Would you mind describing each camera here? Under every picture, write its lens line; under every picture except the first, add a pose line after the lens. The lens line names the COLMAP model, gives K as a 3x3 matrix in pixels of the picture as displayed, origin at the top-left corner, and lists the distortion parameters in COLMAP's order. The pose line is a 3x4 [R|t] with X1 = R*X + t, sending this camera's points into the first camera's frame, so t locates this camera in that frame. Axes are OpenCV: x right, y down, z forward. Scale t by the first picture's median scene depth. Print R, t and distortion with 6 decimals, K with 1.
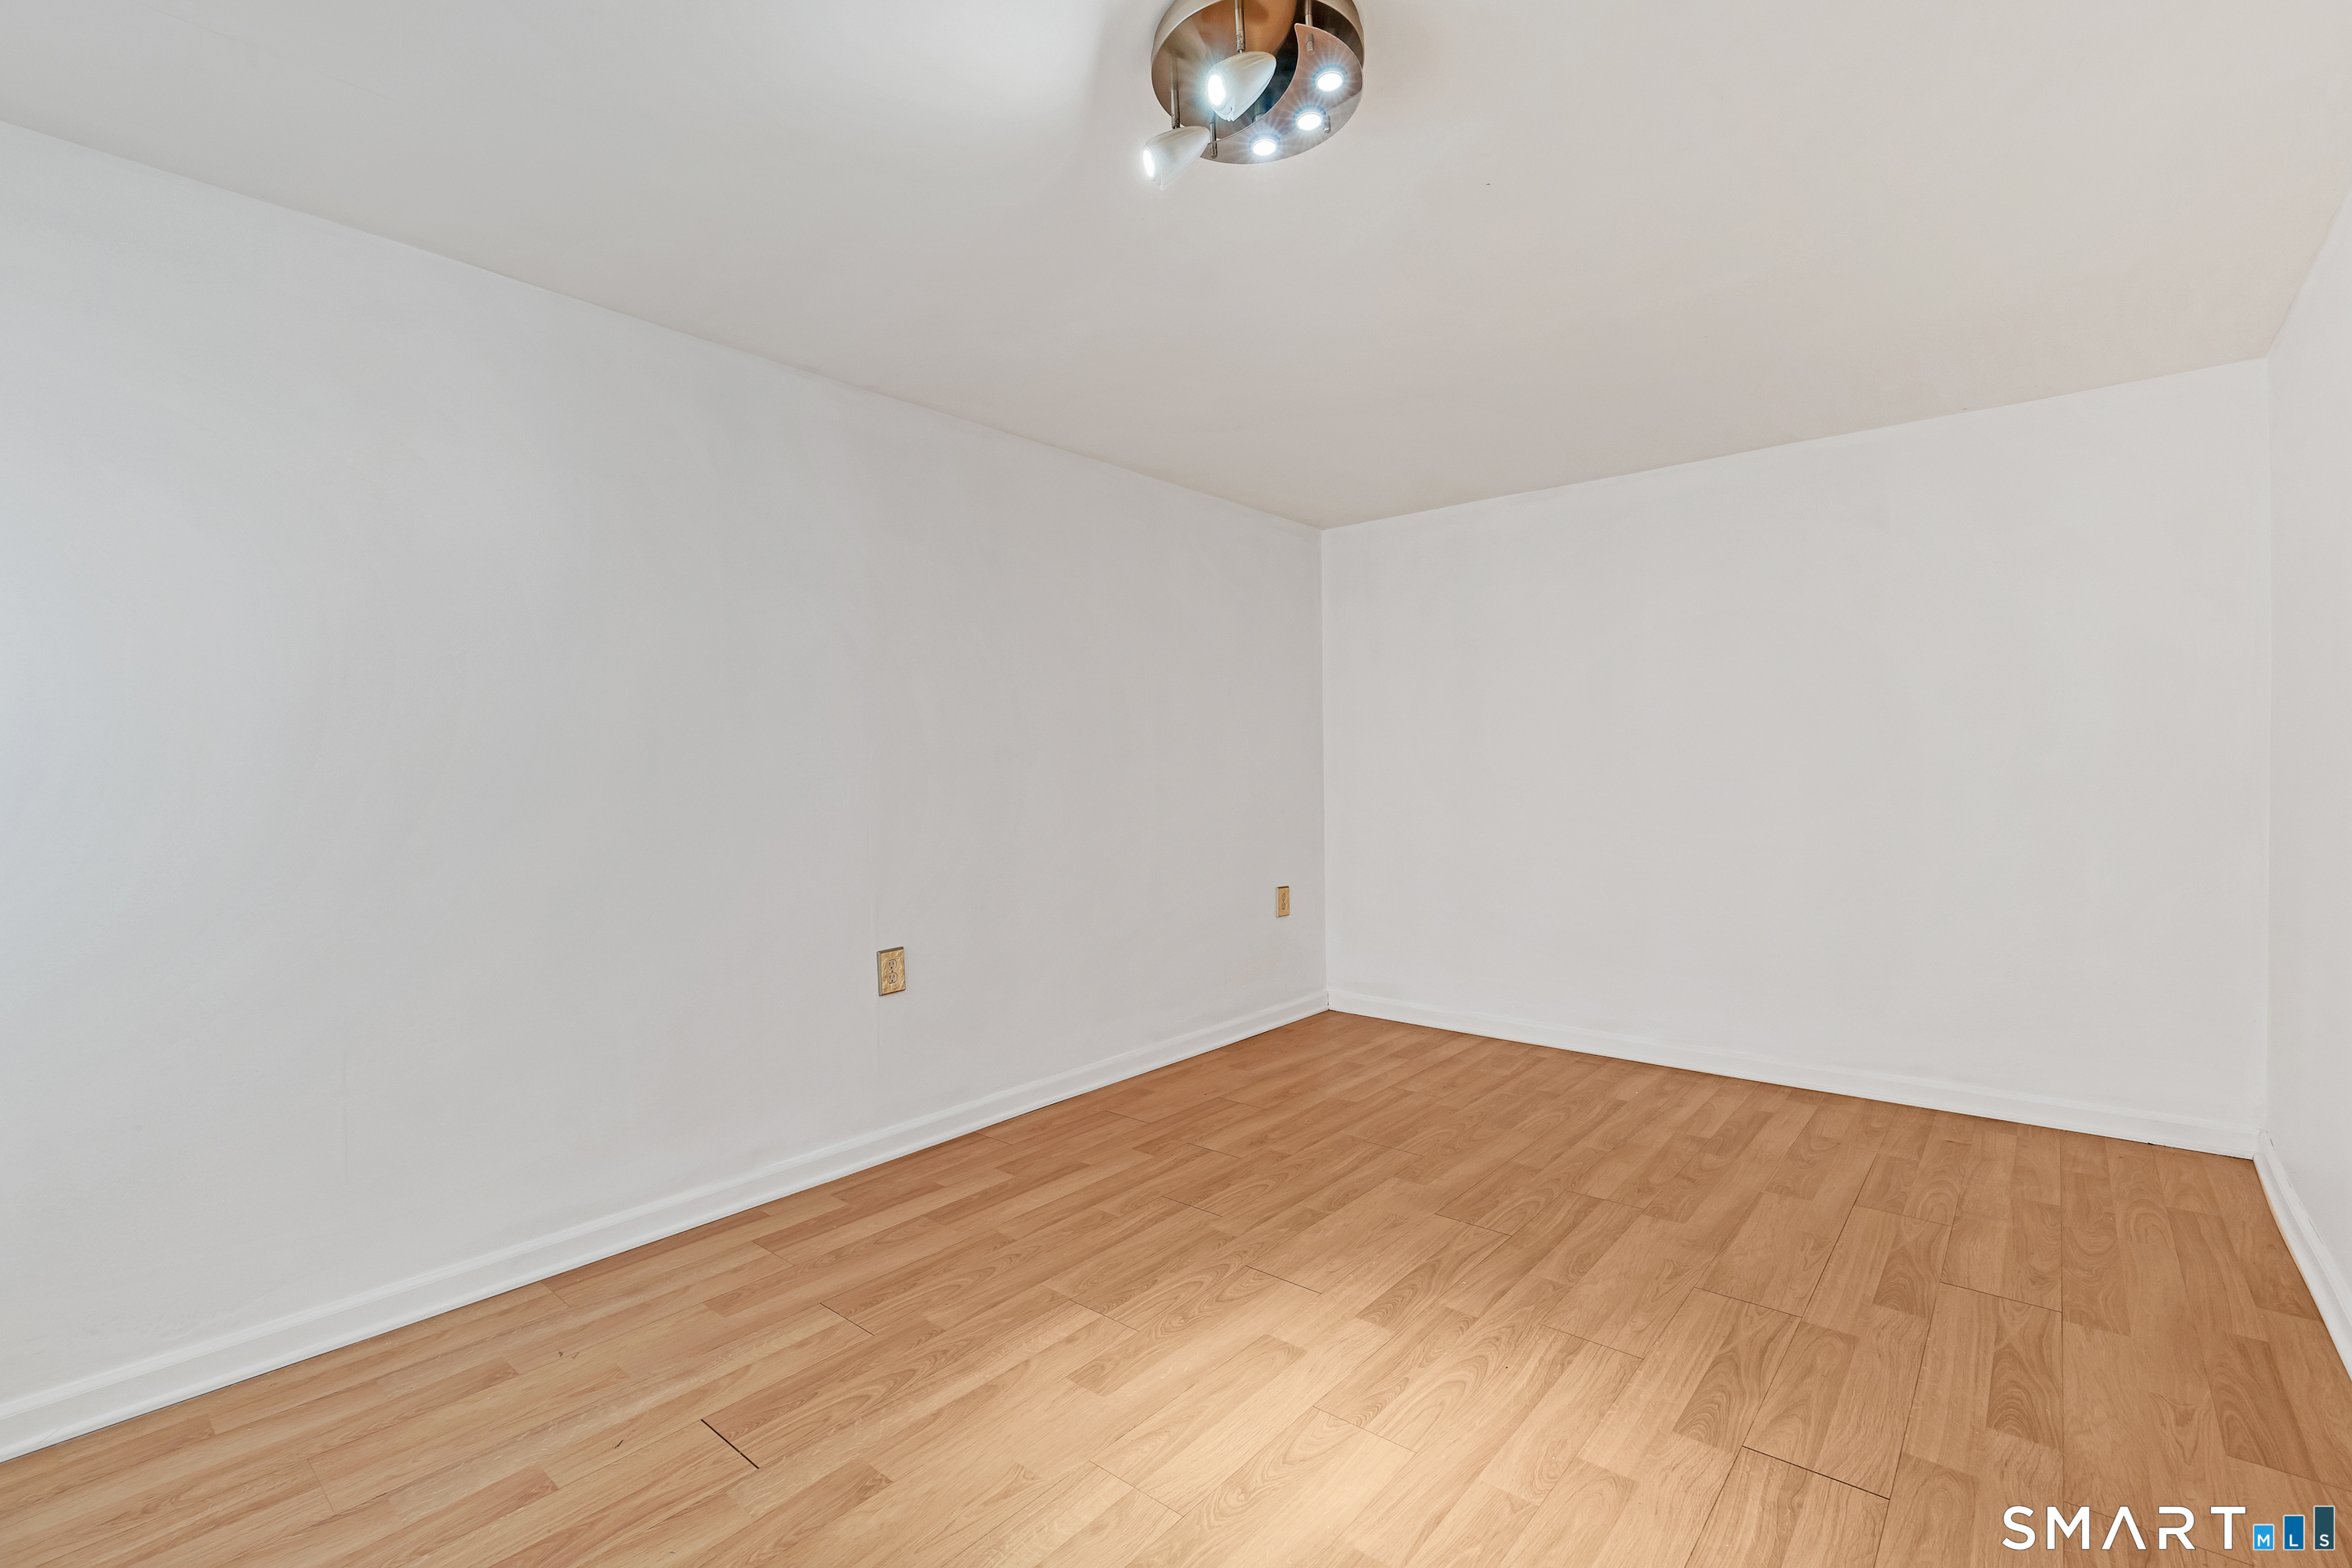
lens RADIAL K [[1048.3, 0, 1171.6], [0, 1048.3, 780.6], [0, 0, 1]] dist [-0.003246, -0.000161]
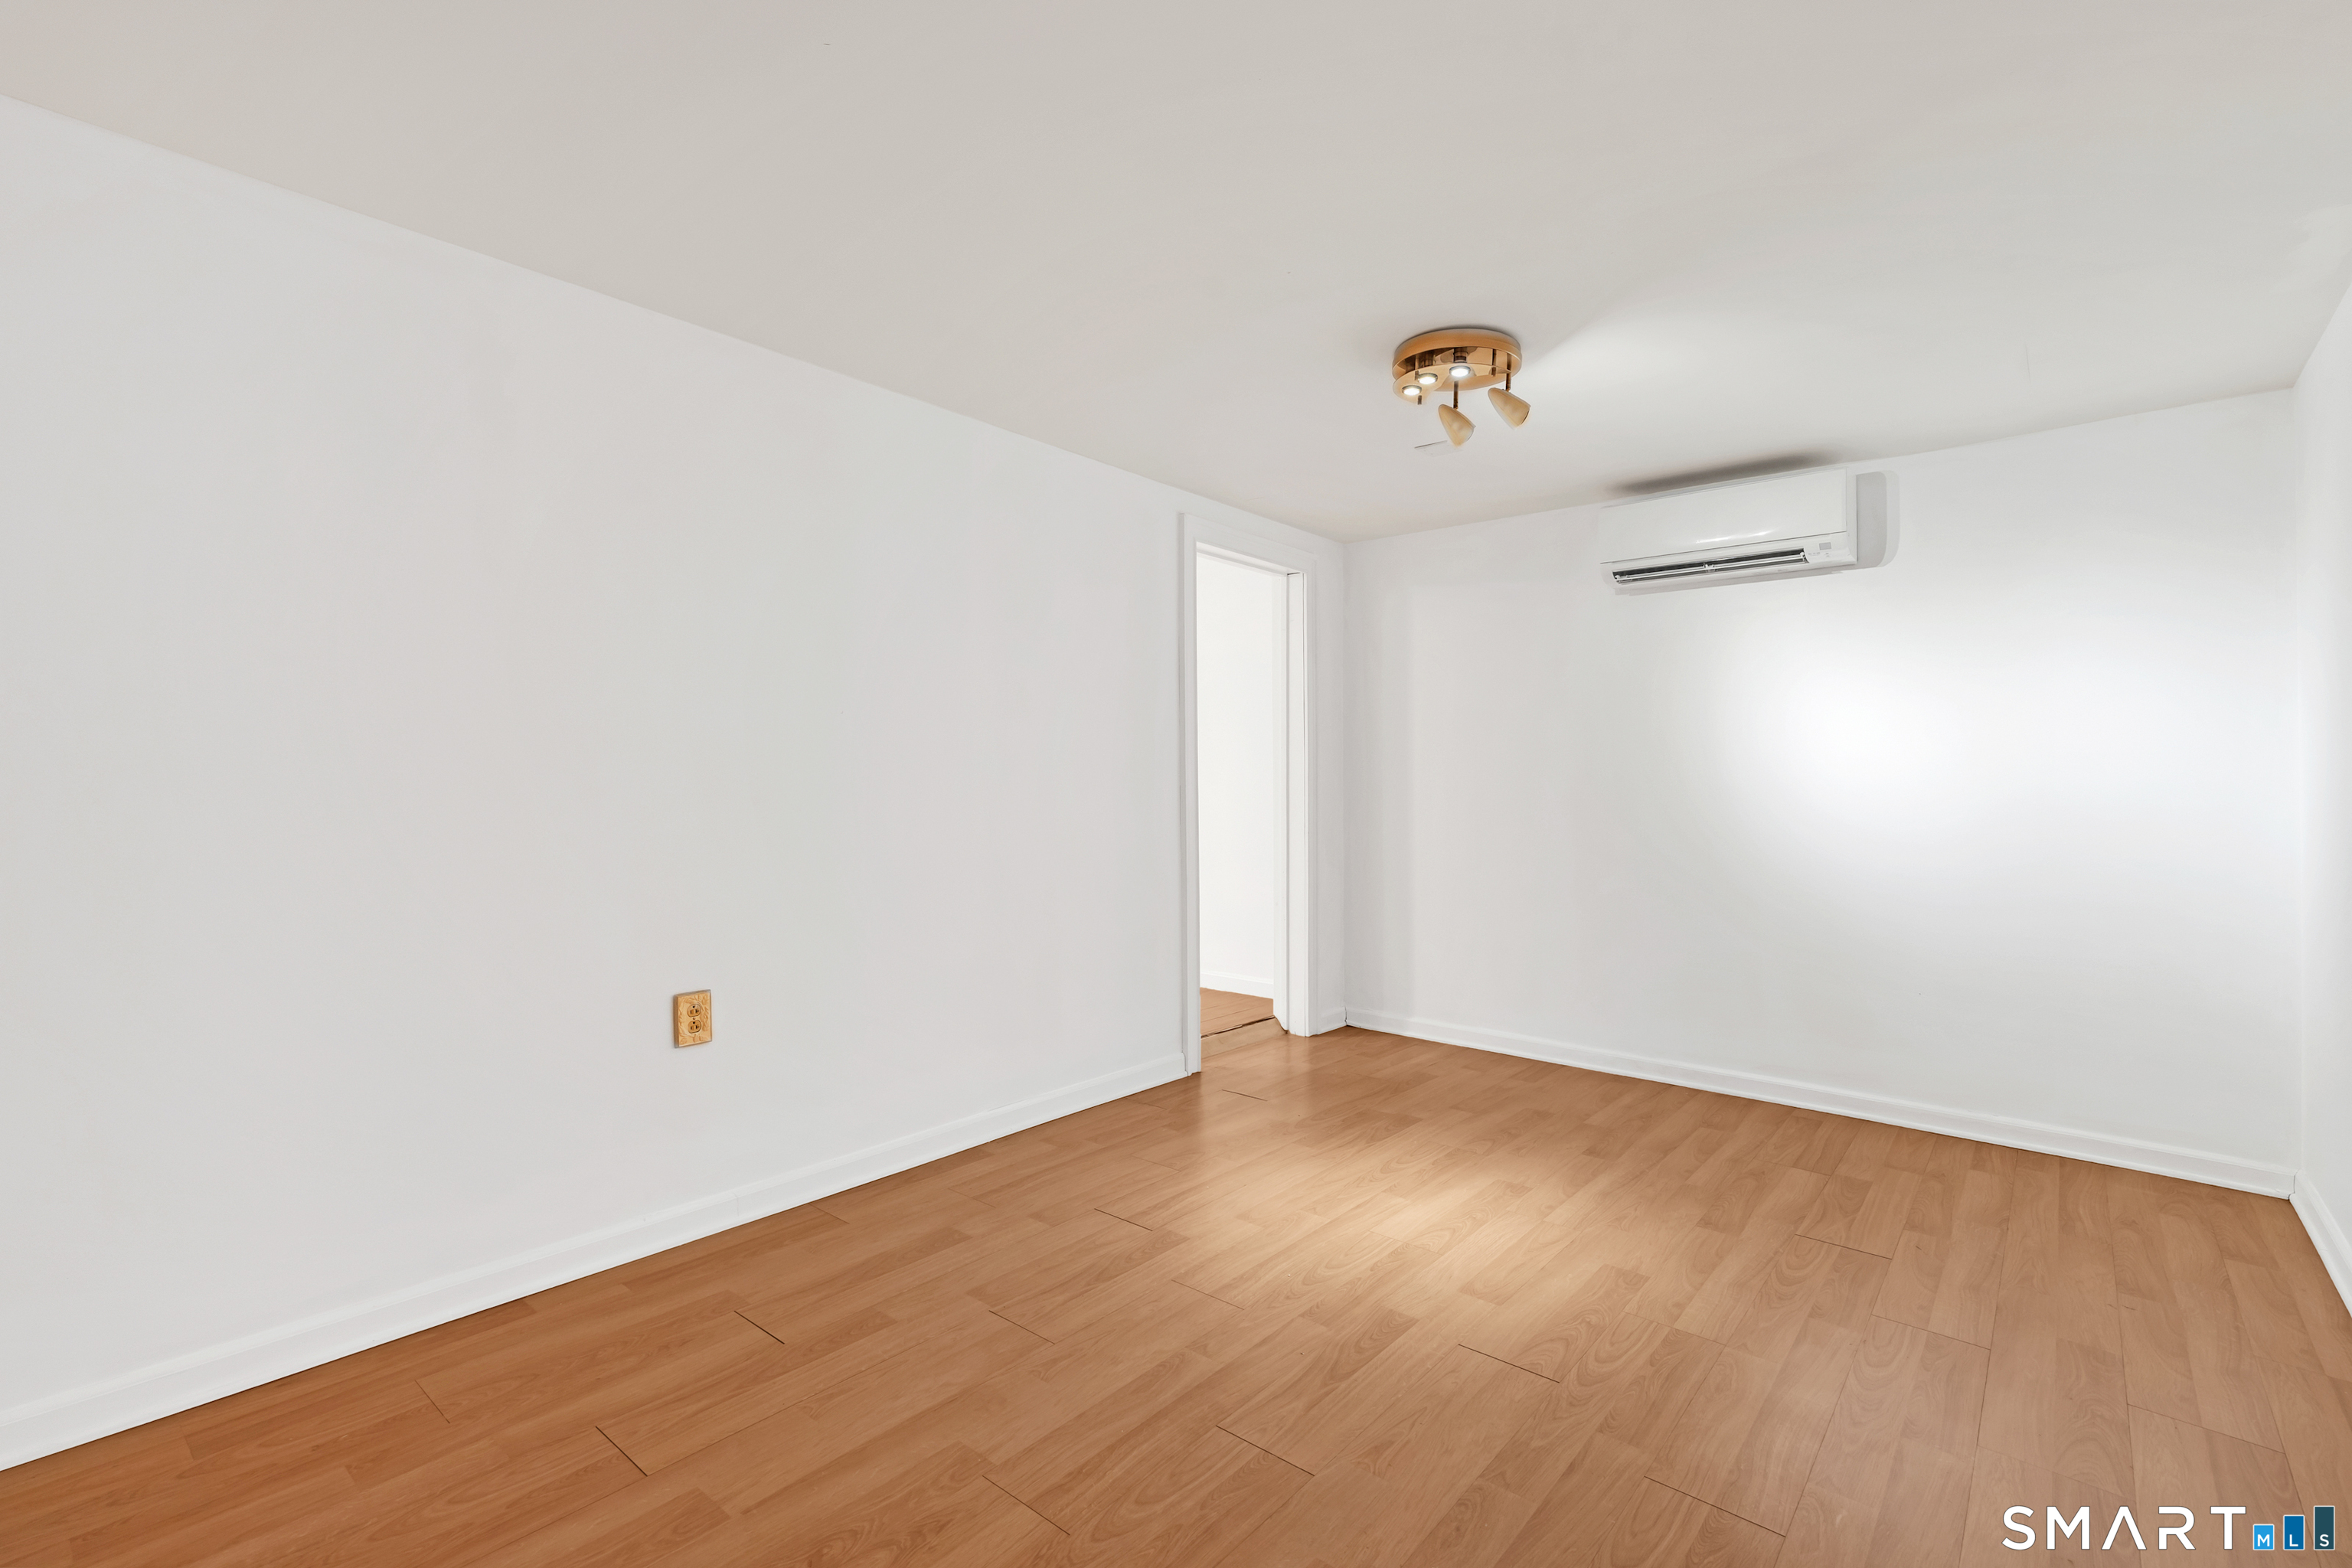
lens RADIAL K [[1048.3, 0, 1171.6], [0, 1048.3, 780.6], [0, 0, 1]] dist [-0.003246, -0.000161]
pose [[-0.999988, 0.004724, -0.001218, 0.427410], [0.004717, 0.999972, 0.005893, -0.019972], [0.001245, 0.005887, -0.999982, 2.075347]]
